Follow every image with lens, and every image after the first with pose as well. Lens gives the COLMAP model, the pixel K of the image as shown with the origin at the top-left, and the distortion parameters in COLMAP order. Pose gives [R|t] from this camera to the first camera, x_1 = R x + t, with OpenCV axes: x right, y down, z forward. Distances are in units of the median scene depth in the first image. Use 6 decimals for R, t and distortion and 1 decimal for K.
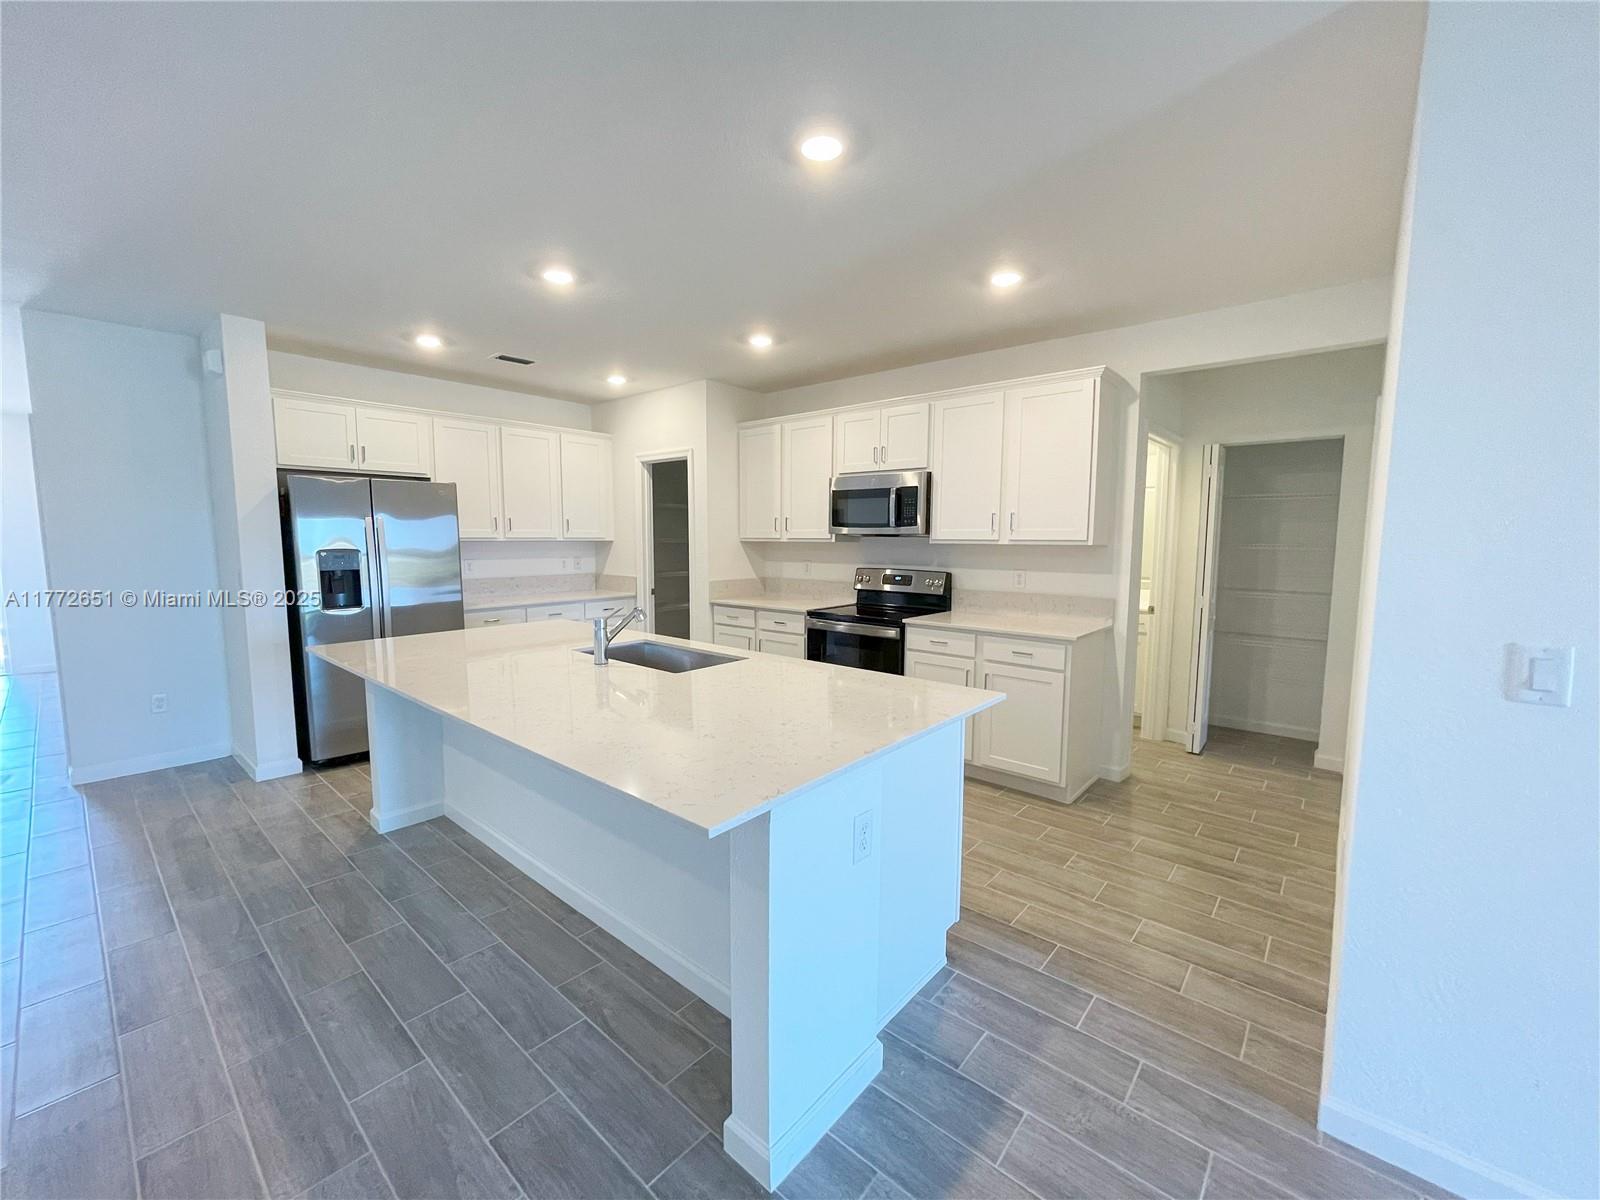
lens RADIAL K [[646.0, 0, 800.2], [0, 646.0, 600.0], [0, 0, 1]] dist [0.002234, 0.000453]
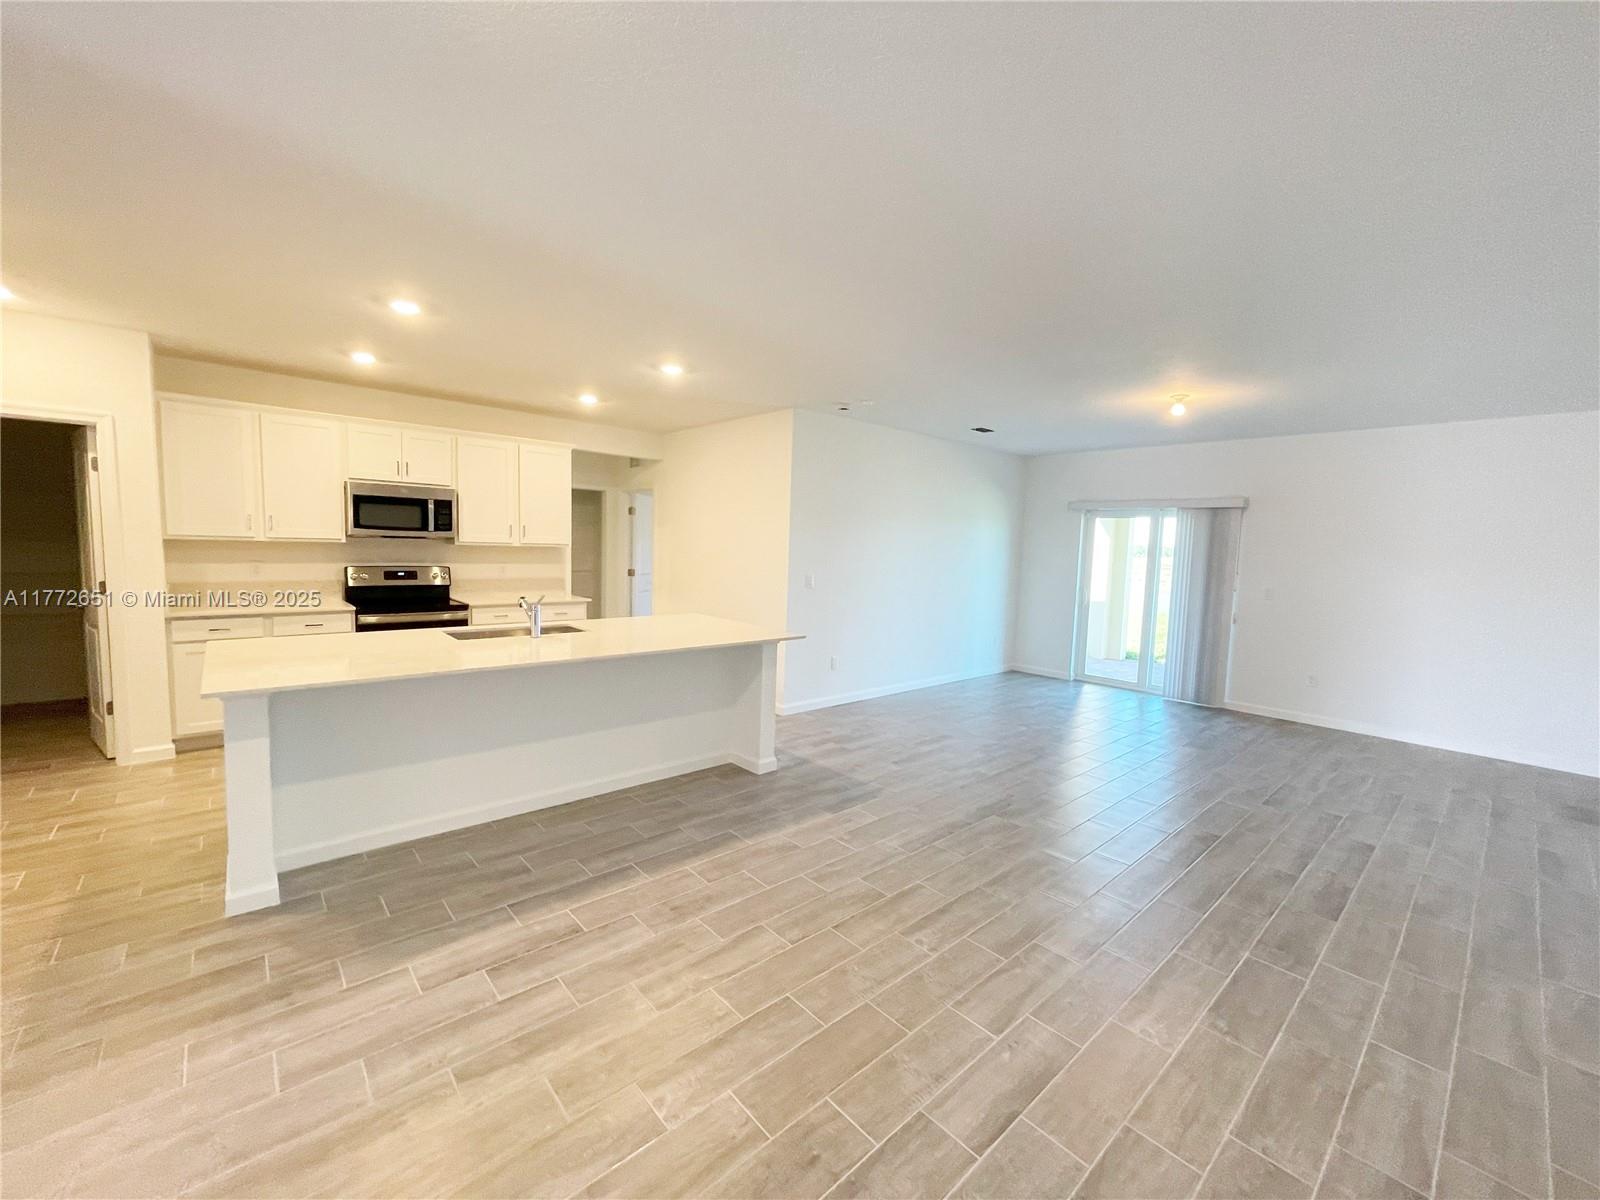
lens RADIAL K [[646.0, 0, 793.9], [0, 646.0, 601.0], [0, 0, 1]] dist [0.002234, 0.000453]
pose [[0.124648, -0.084965, 0.988556, -1.226857], [0.075274, 0.994265, 0.075964, -0.027556], [-0.989342, 0.064944, 0.130329, 0.208020]]
